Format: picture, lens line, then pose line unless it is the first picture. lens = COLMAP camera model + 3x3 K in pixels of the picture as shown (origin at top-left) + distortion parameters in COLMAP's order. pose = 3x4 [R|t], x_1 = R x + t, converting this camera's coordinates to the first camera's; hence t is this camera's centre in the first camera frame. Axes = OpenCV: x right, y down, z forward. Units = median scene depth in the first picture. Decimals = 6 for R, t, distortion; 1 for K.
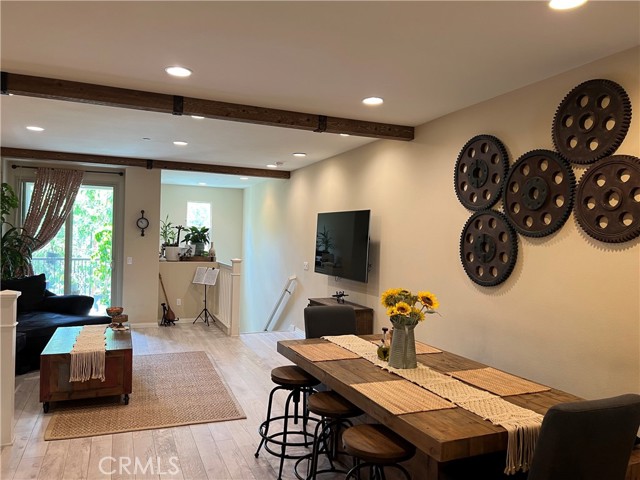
lens RADIAL K [[482.9, 0, 321.2], [0, 482.9, 242.5], [0, 0, 1]] dist [0.035395, -0.030216]
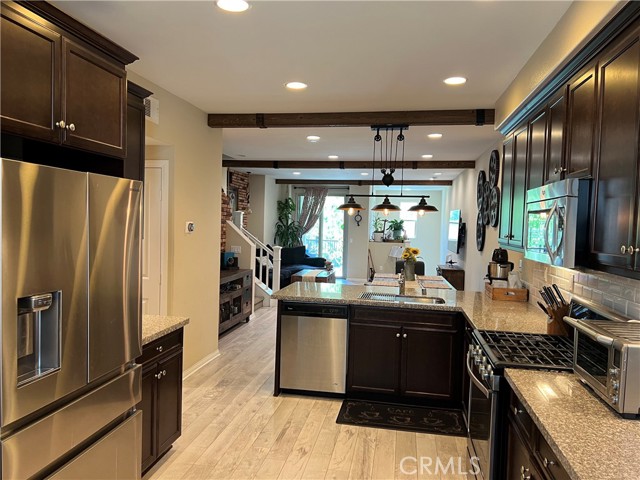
lens RADIAL K [[482.9, 0, 307.0], [0, 482.9, 251.0], [0, 0, 1]] dist [0.035395, -0.030216]
pose [[0.828464, 0.028371, -0.559323, 0.406805], [-0.009097, 0.999266, 0.037212, 0.012510], [0.559968, -0.025741, 0.828114, -0.456631]]
